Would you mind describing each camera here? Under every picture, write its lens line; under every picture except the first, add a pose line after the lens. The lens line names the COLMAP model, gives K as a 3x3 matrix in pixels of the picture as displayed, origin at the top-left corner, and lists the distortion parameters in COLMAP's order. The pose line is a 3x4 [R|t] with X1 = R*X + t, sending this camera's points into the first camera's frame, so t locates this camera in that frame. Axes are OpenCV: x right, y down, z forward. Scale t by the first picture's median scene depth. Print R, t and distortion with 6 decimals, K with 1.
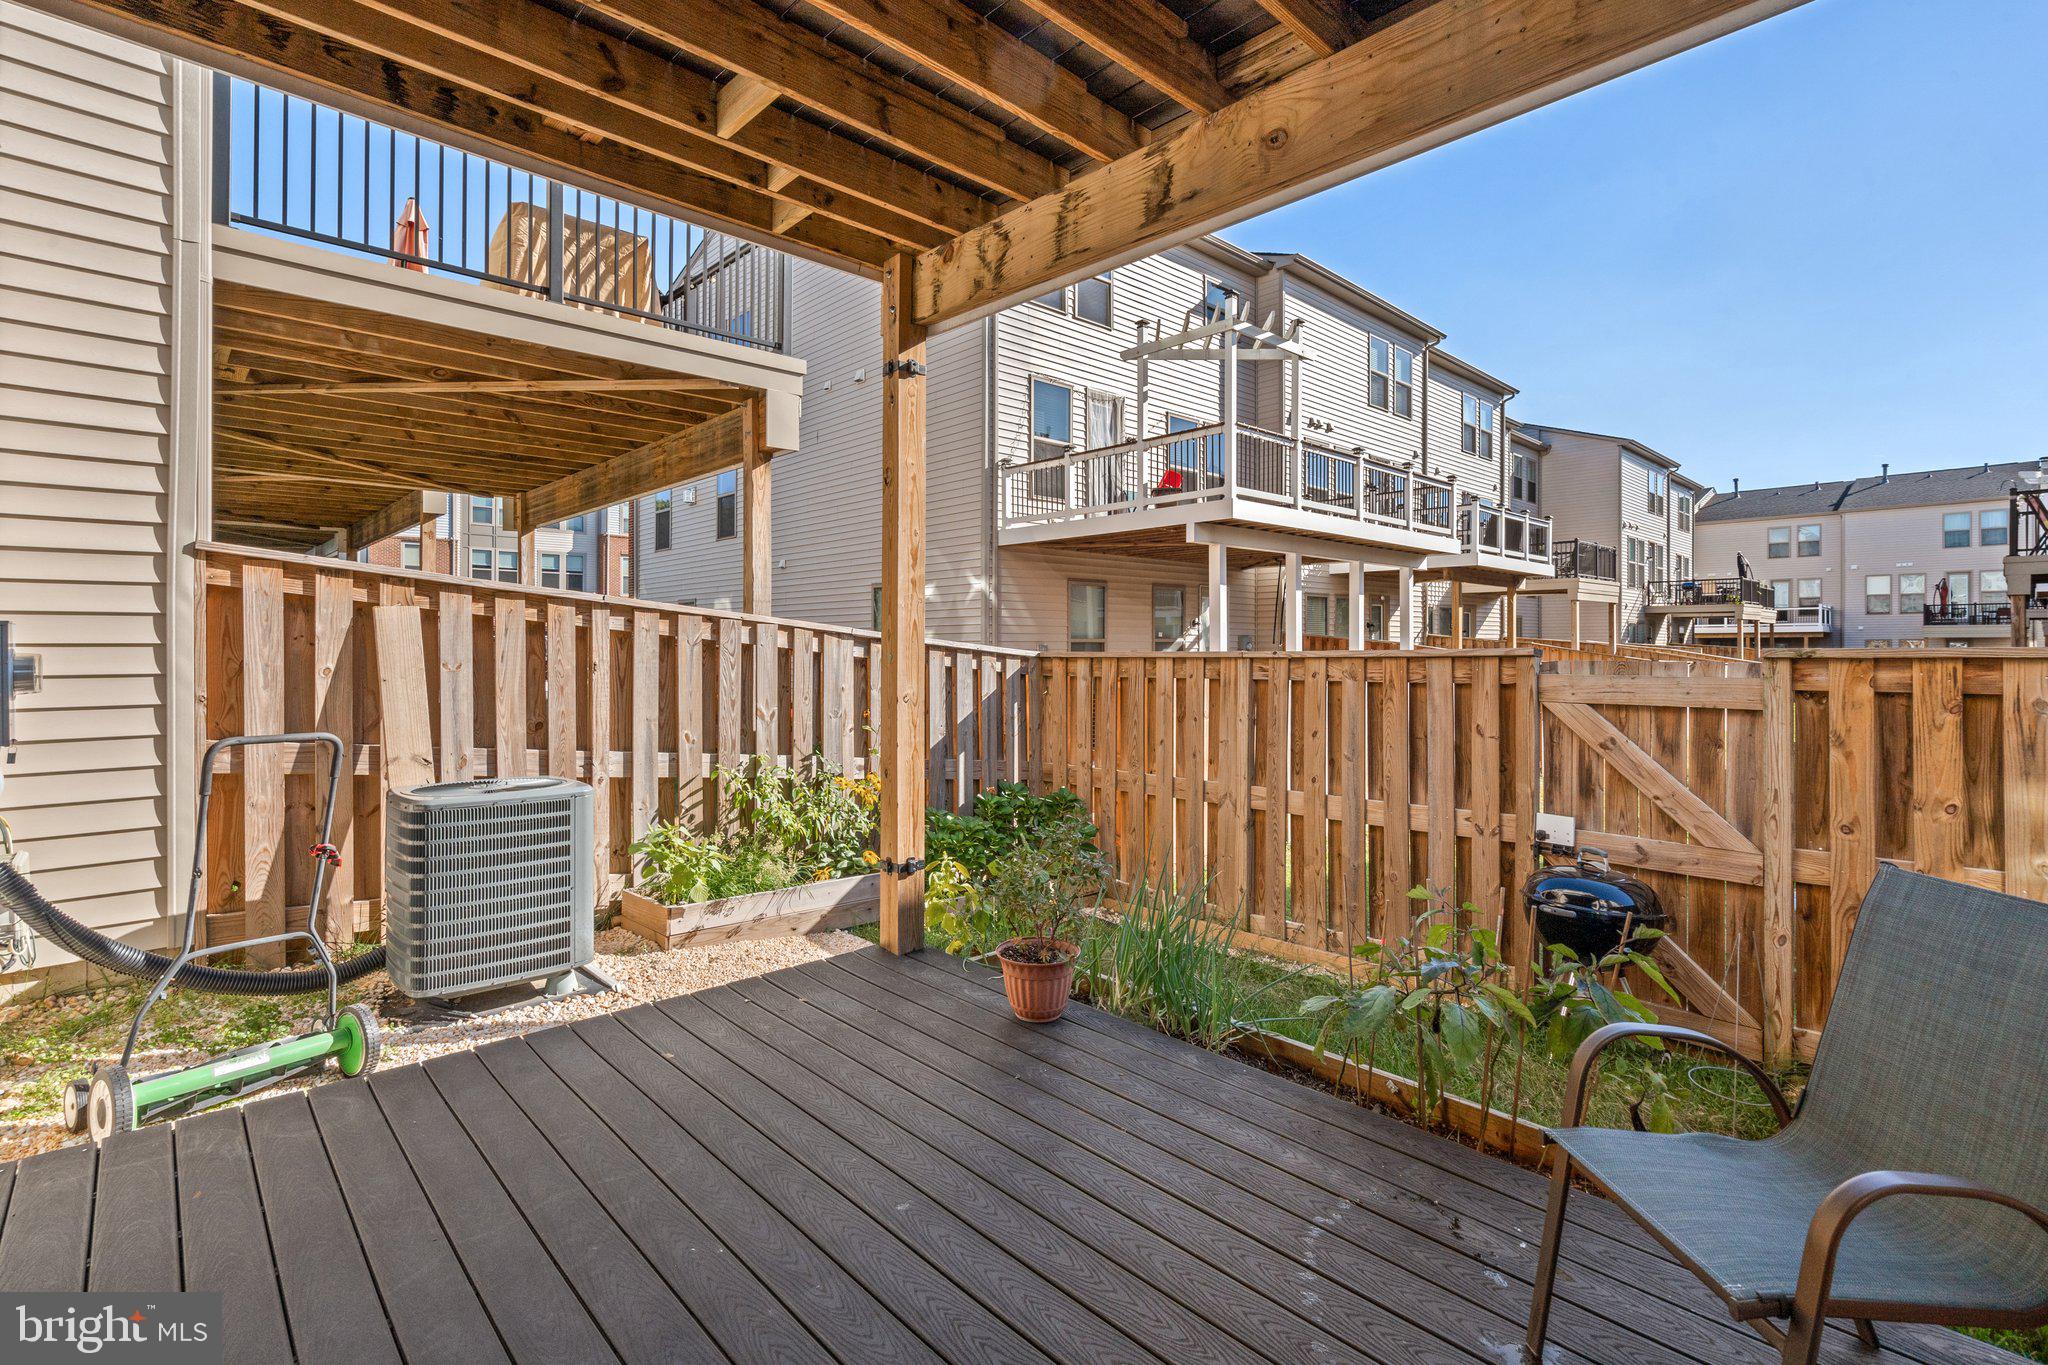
lens RADIAL K [[952.1, 0, 1012.6], [0, 952.1, 652.3], [0, 0, 1]] dist [-0.002435, -0.000432]
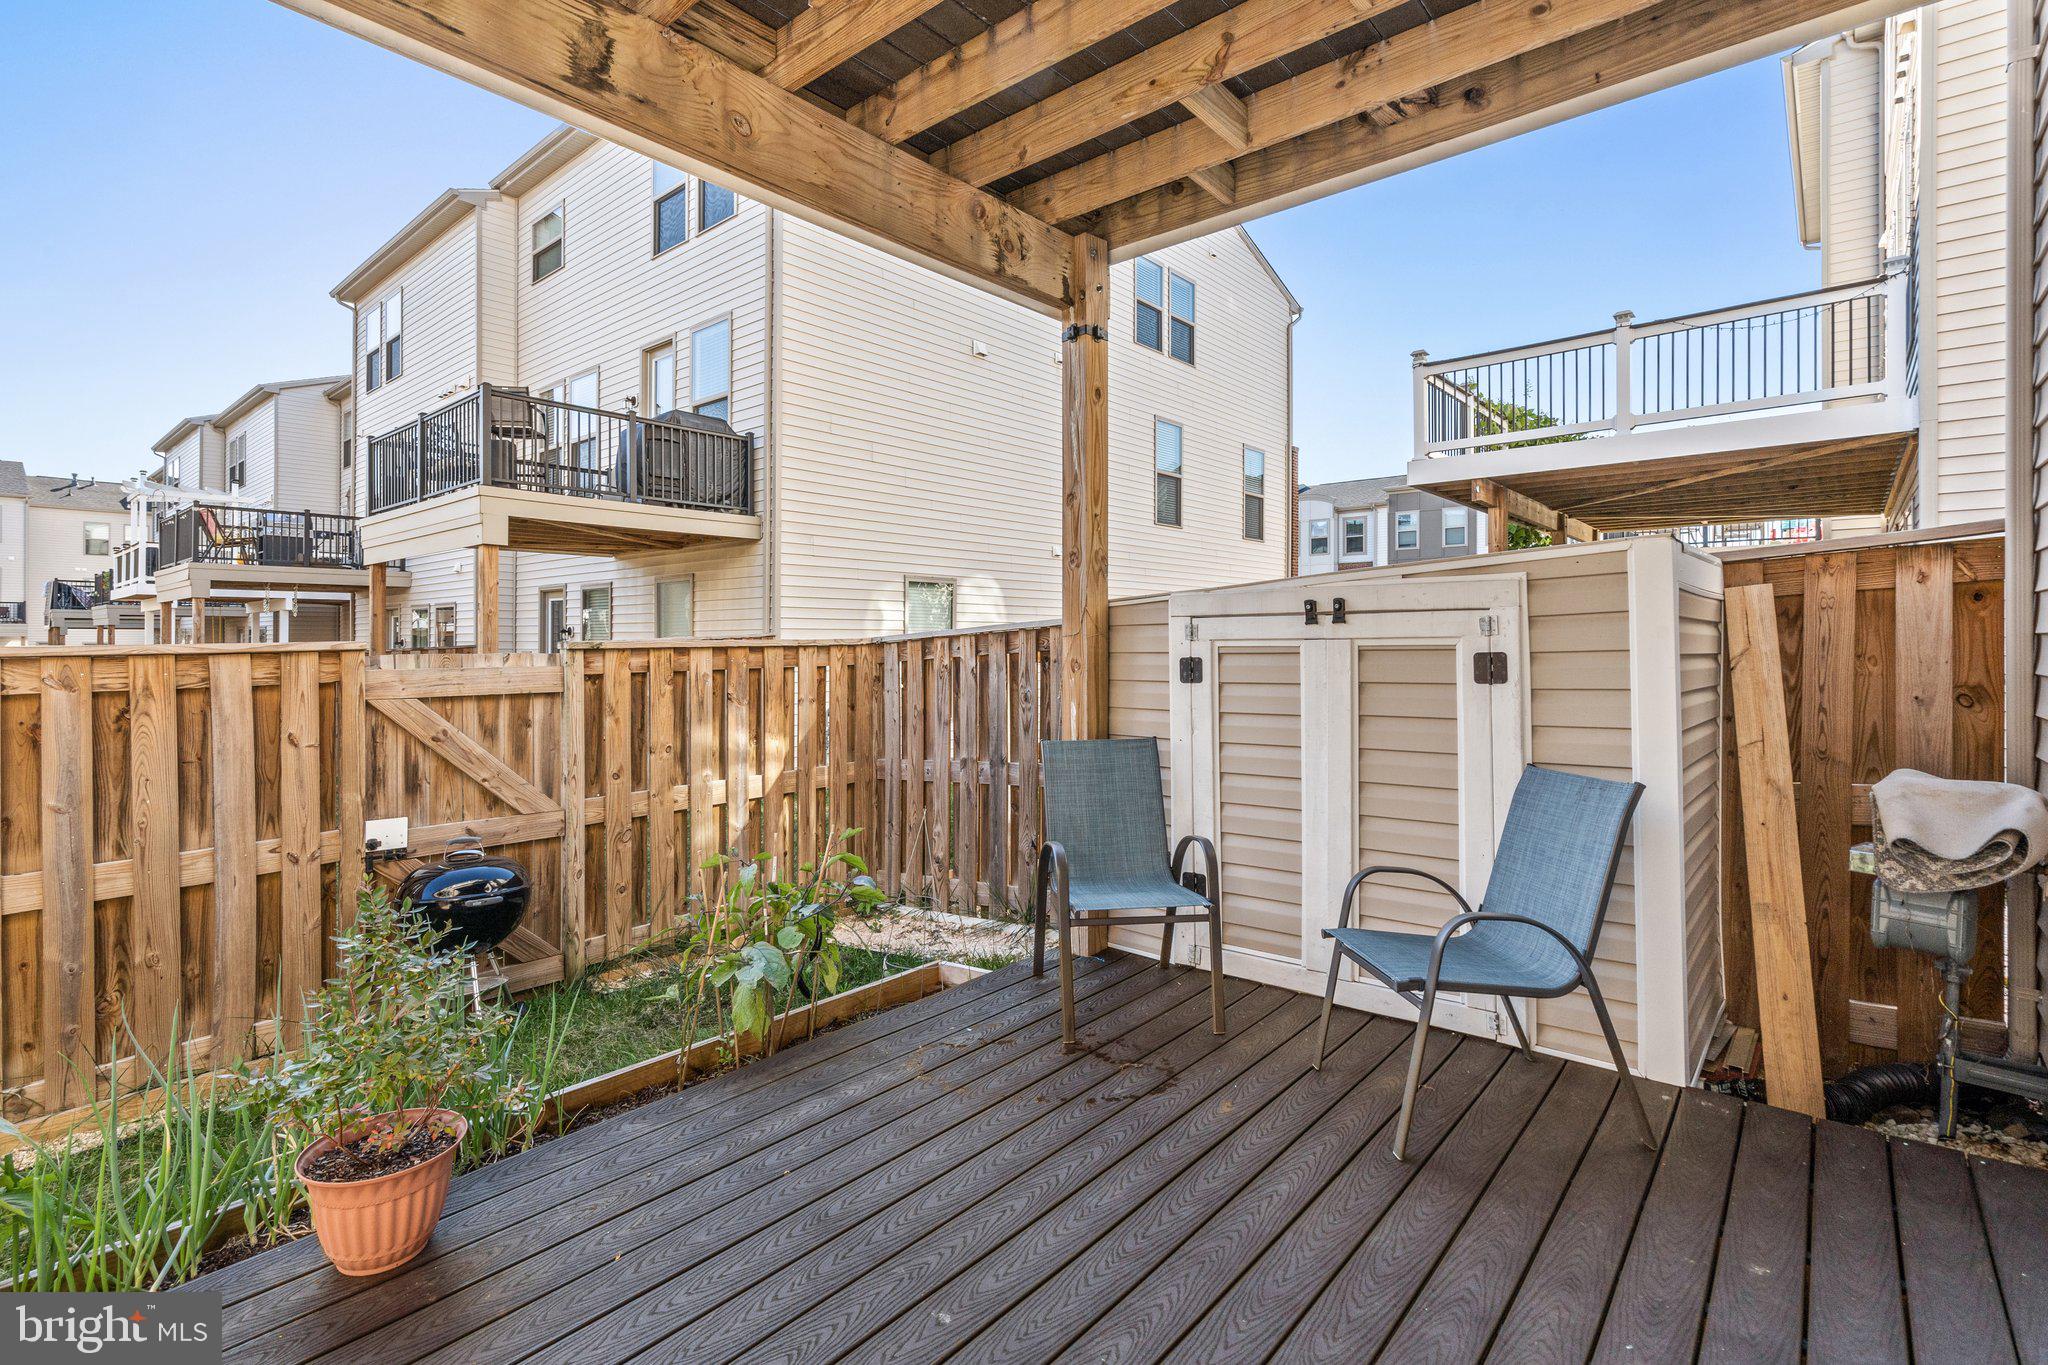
lens RADIAL K [[952.1, 0, 1012.6], [0, 952.1, 652.3], [0, 0, 1]] dist [-0.002435, -0.000432]
pose [[-0.113784, -0.003914, 0.993498, -0.500688], [0.013704, 0.999891, 0.005508, 0.011107], [-0.993411, 0.014241, -0.113718, 0.567217]]
